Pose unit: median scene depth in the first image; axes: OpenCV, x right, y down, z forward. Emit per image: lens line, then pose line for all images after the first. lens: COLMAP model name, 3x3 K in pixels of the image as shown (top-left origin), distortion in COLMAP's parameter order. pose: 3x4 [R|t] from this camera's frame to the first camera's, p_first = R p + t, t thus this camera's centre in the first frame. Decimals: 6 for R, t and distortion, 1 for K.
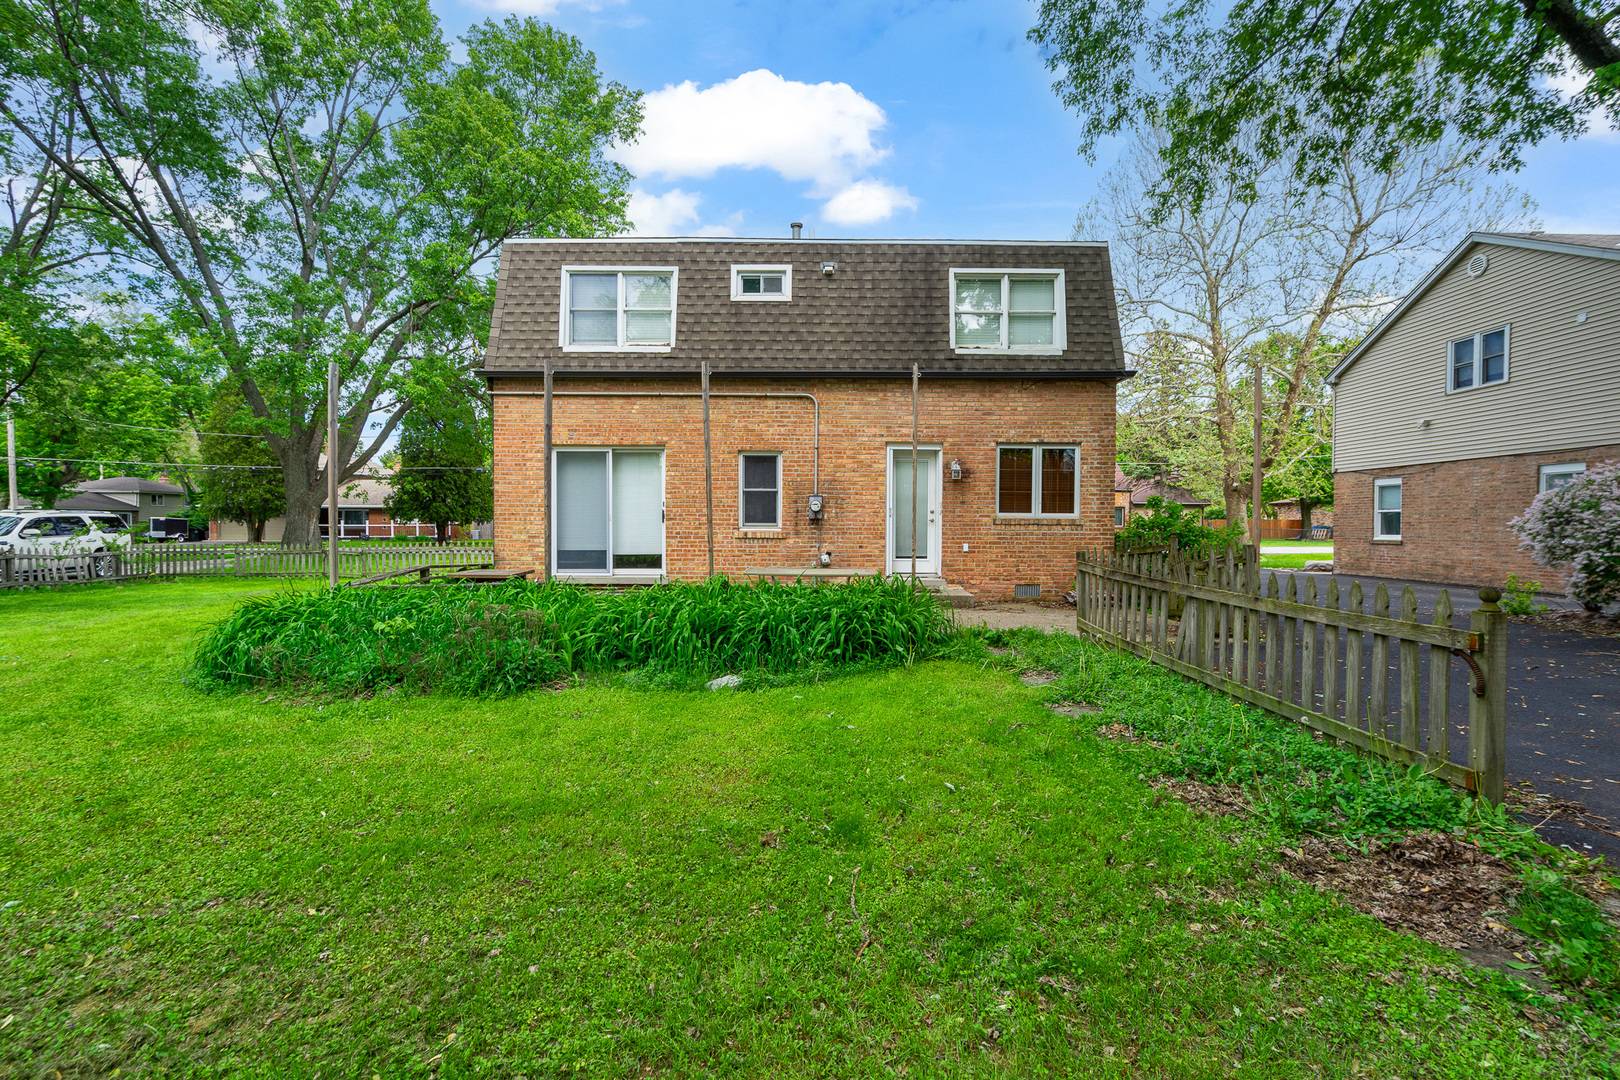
lens RADIAL K [[748.3, 0, 810.8], [0, 748.3, 523.0], [0, 0, 1]] dist [0.005271, -0.000151]
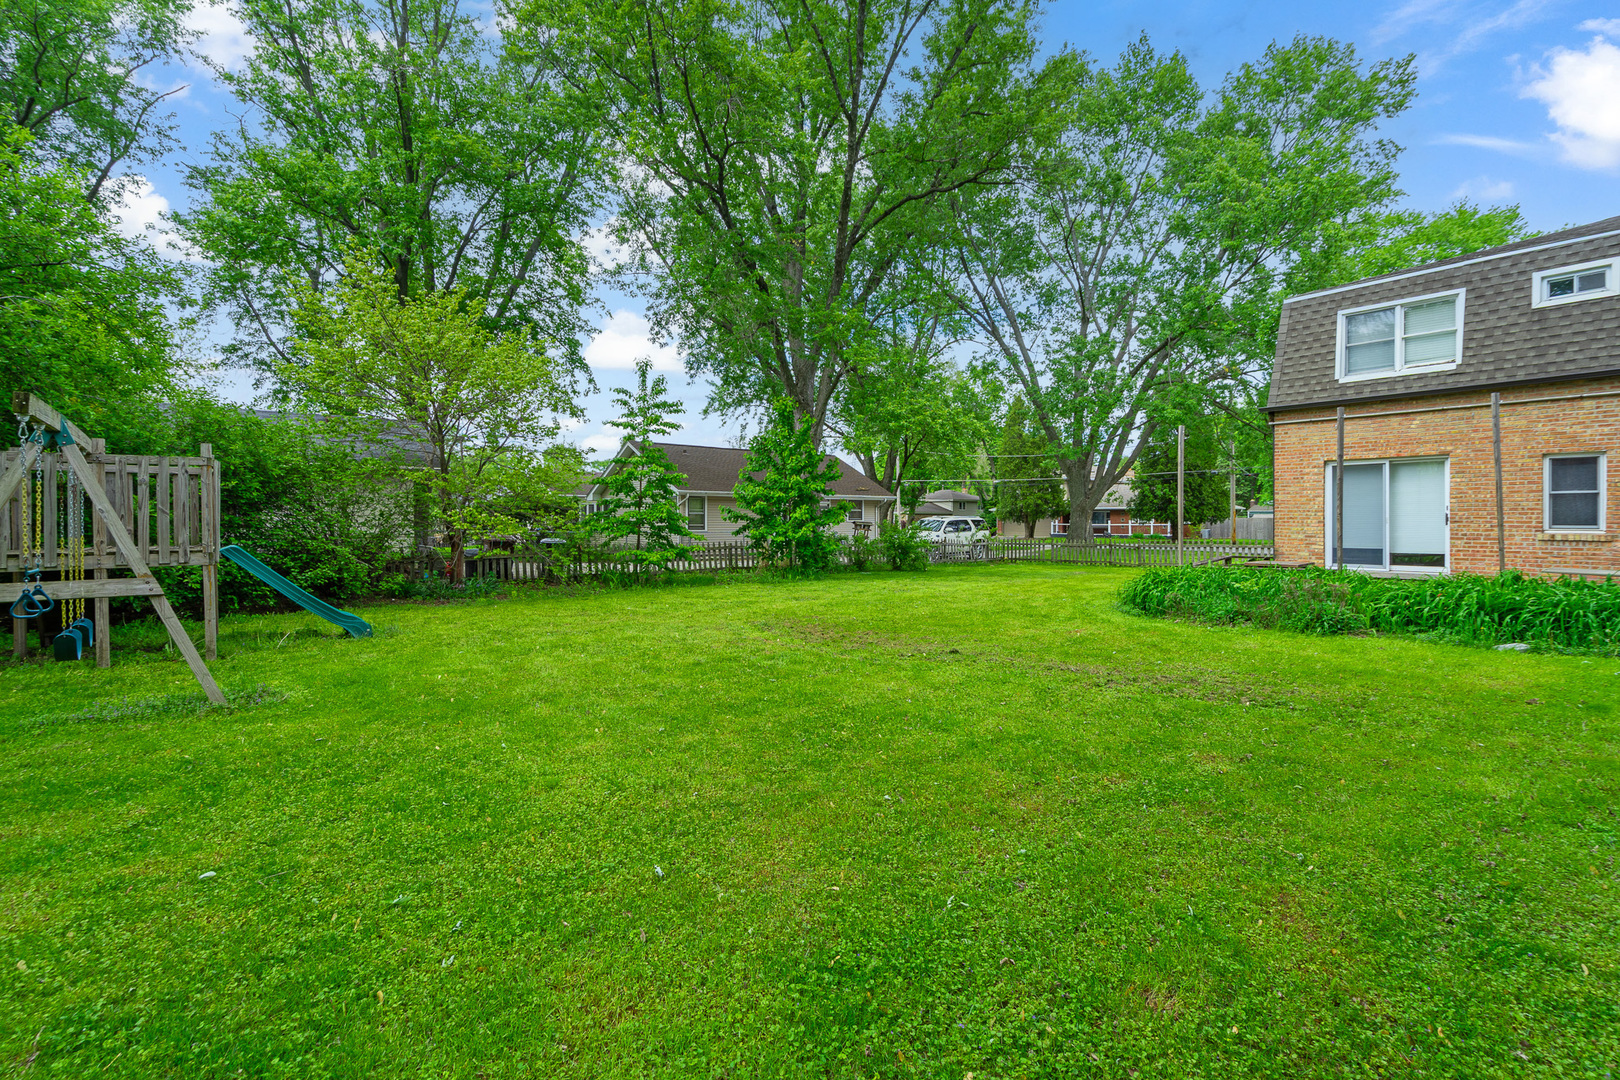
lens RADIAL K [[748.3, 0, 810.8], [0, 748.3, 523.0], [0, 0, 1]] dist [0.005271, -0.000151]
pose [[0.628843, -0.000735, -0.777532, 0.072395], [0.001772, 0.999998, 0.000488, -0.005649], [0.777530, -0.001685, 0.628844, -0.417093]]
